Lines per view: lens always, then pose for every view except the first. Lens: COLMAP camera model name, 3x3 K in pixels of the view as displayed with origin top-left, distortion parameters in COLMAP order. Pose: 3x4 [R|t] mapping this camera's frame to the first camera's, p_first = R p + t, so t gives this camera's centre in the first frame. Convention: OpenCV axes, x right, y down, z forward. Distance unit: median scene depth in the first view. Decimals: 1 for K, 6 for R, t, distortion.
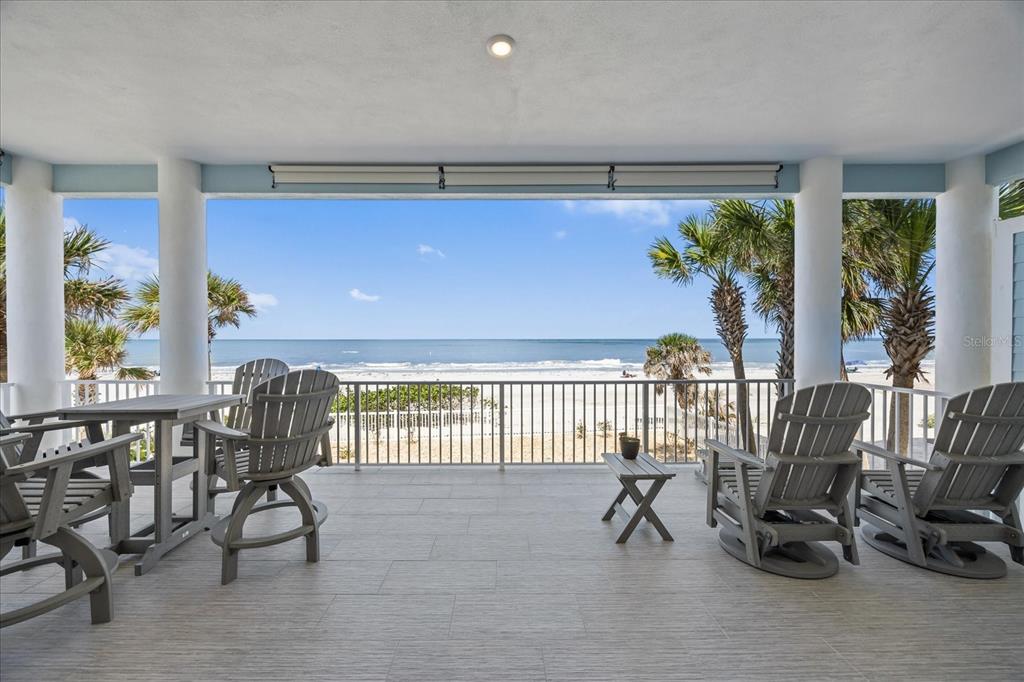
lens RADIAL K [[405.1, 0, 512.0], [0, 405.1, 341.0], [0, 0, 1]] dist [0.000399, 0.000073]
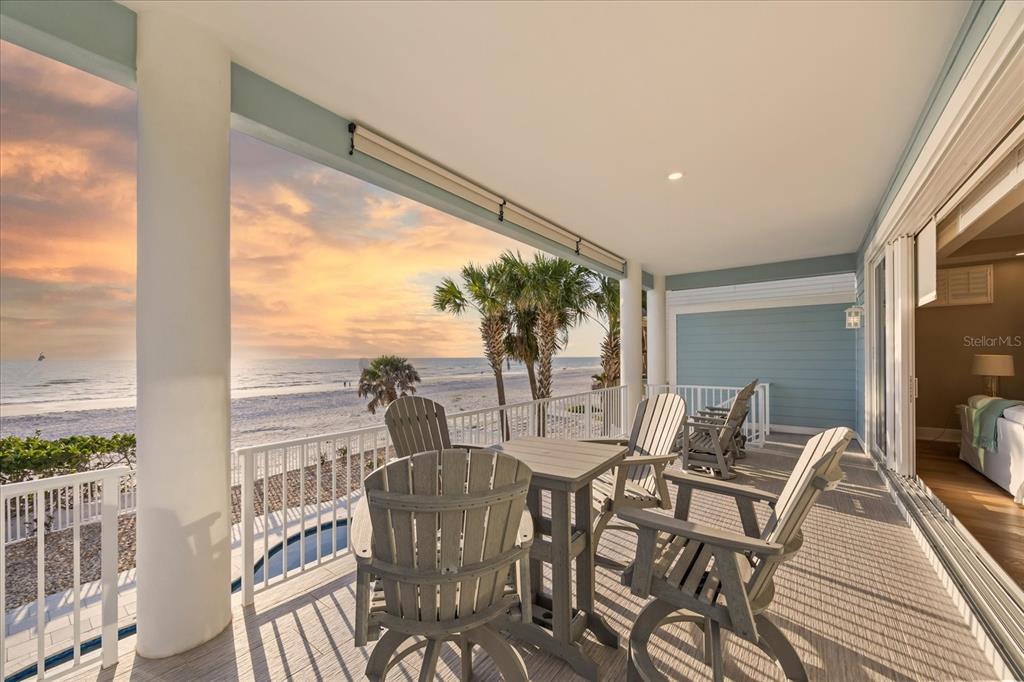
lens RADIAL K [[394.8, 0, 516.0], [0, 394.8, 353.6], [0, 0, 1]] dist [0.000677, 0.000019]
pose [[0.599224, 0.003018, 0.800576, -0.440745], [0.009156, 0.999902, -0.010623, -0.012586], [-0.800529, 0.013696, 0.599137, 0.171255]]
